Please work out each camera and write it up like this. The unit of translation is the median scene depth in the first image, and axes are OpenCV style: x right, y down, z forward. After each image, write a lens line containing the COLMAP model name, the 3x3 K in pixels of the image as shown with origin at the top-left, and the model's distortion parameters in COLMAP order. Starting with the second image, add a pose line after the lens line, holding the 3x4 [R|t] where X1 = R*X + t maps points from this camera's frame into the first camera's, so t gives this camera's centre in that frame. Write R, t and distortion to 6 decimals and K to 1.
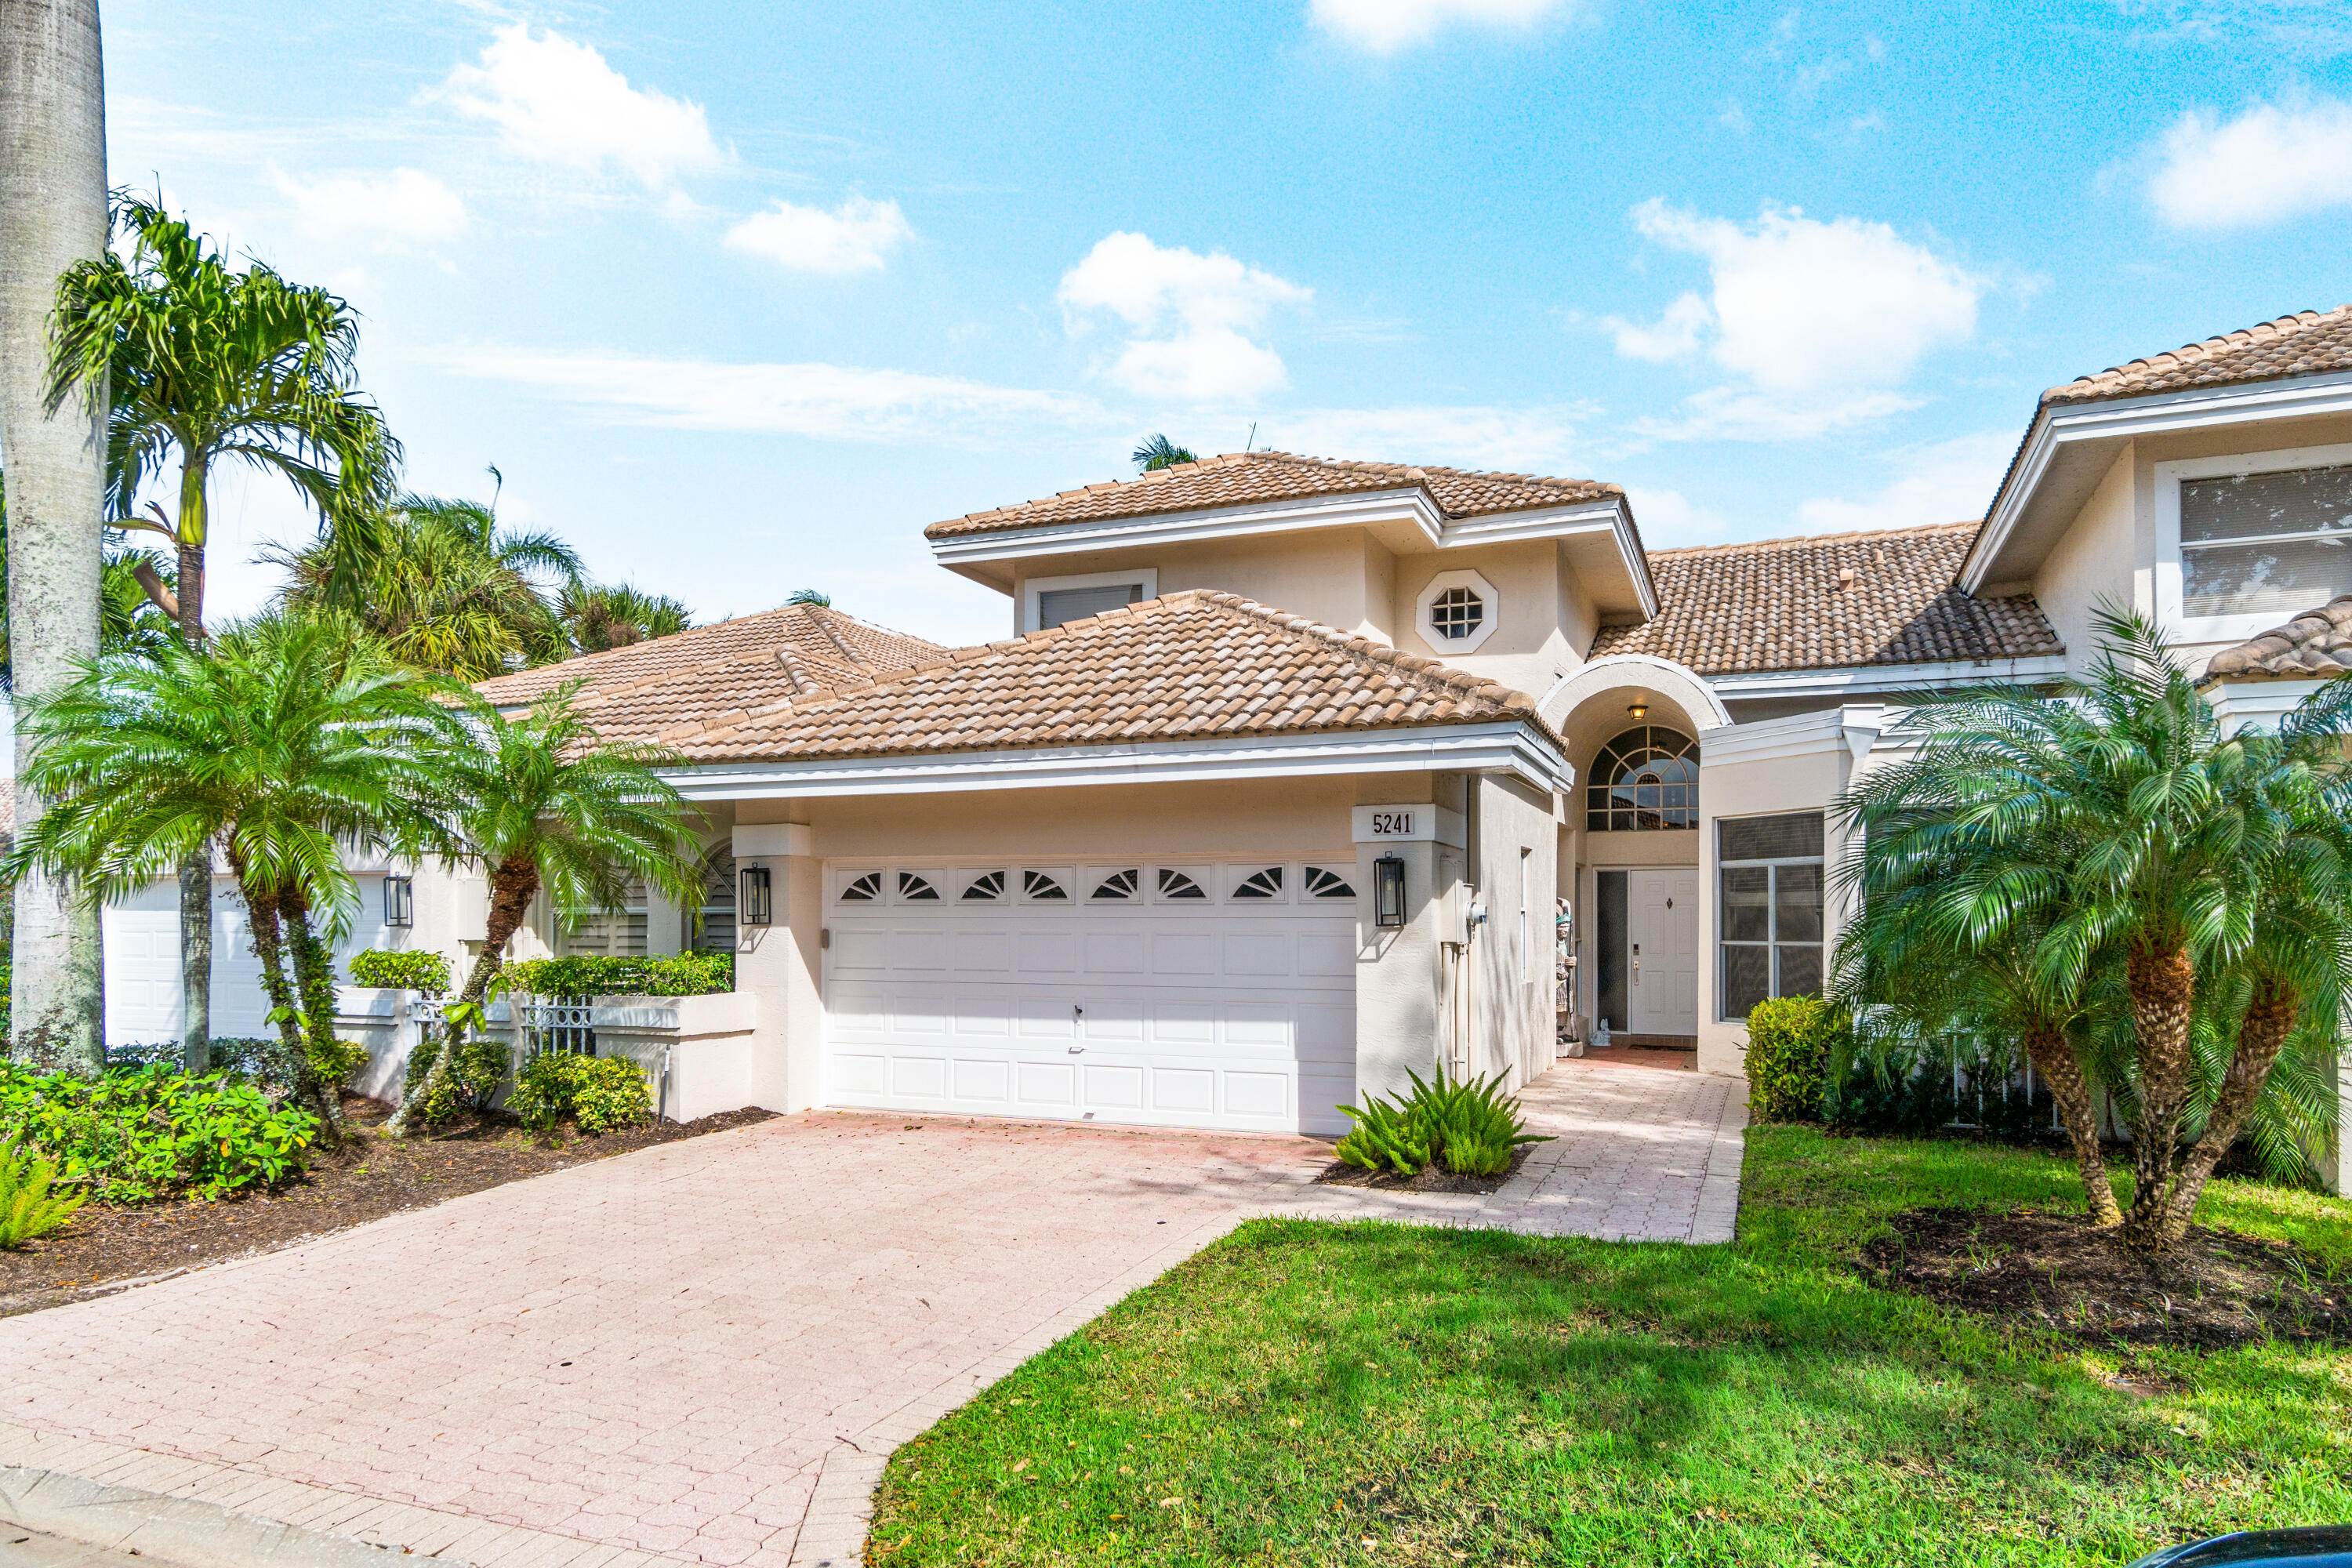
lens RADIAL K [[1465.8, 0, 1177.9], [0, 1465.8, 912.9], [0, 0, 1]] dist [-0.006581, -0.000689]
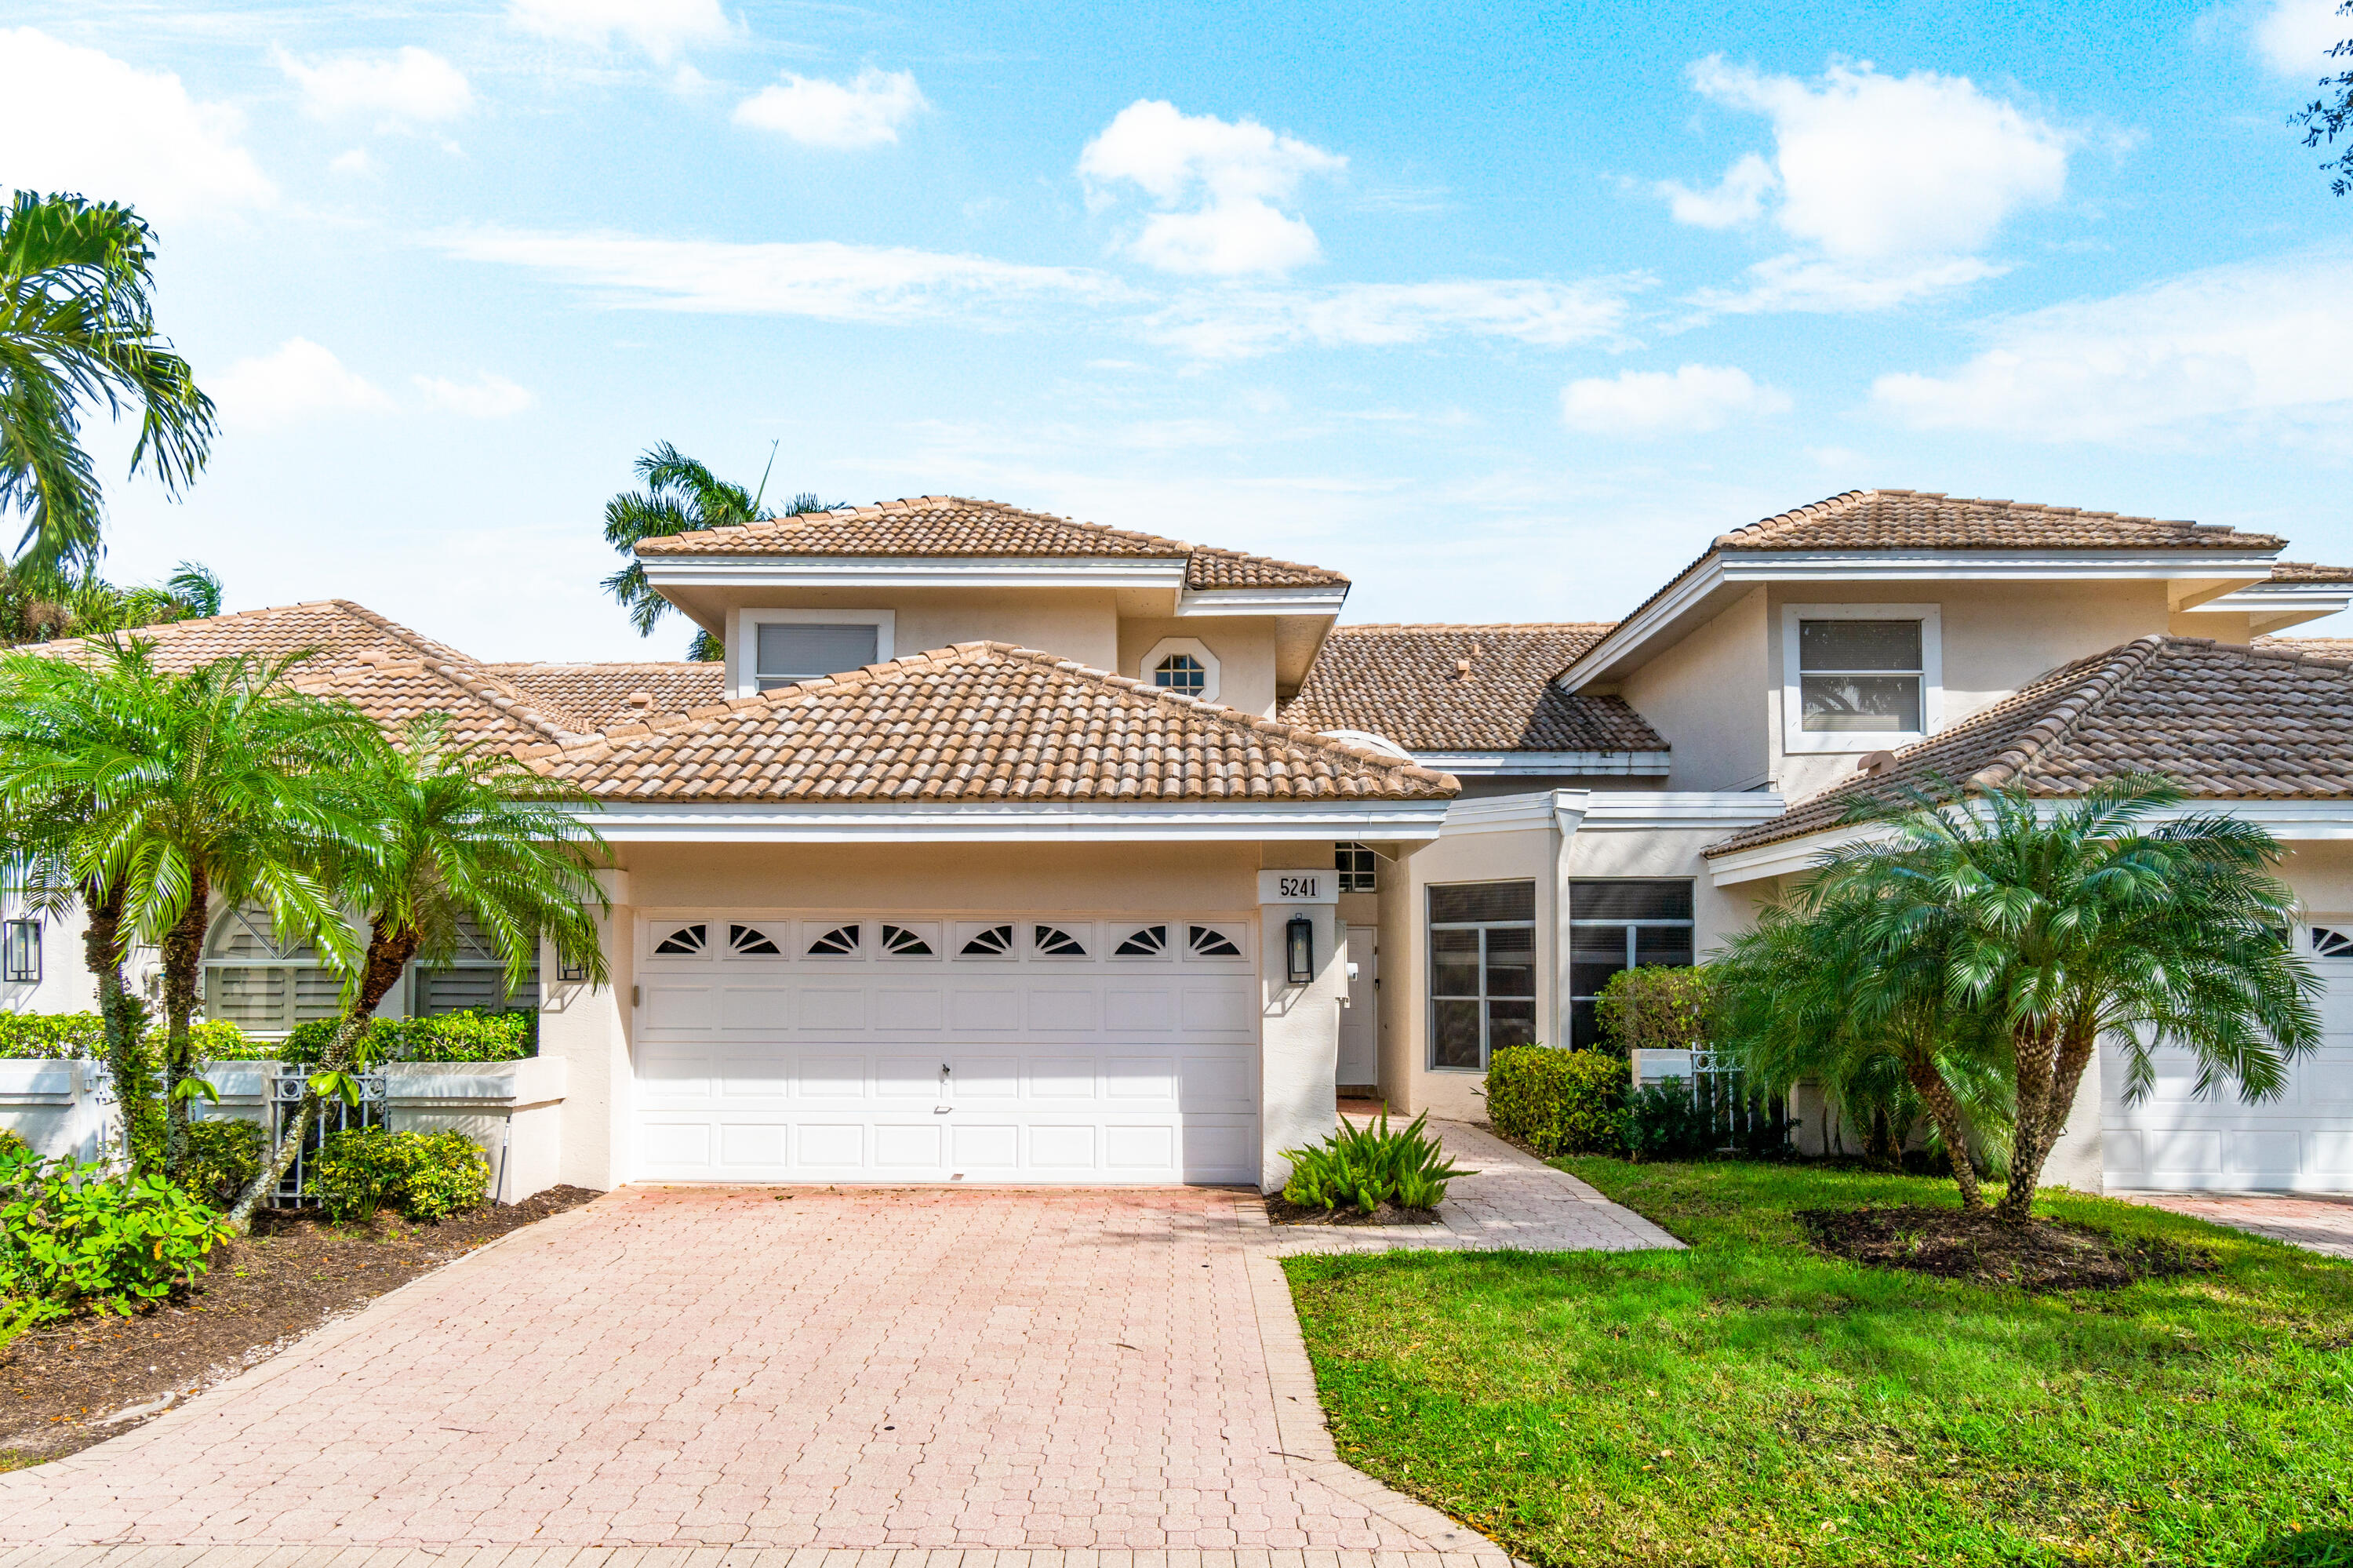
lens RADIAL K [[1567.8, 0, 1175.5], [0, 1567.8, 924.3], [0, 0, 1]] dist [-0.011618, -0.001524]
pose [[0.930613, 0.014255, 0.365726, -0.306267], [-0.003799, 0.999564, -0.029294, 0.000151], [-0.365984, 0.025872, 0.930261, -0.027826]]
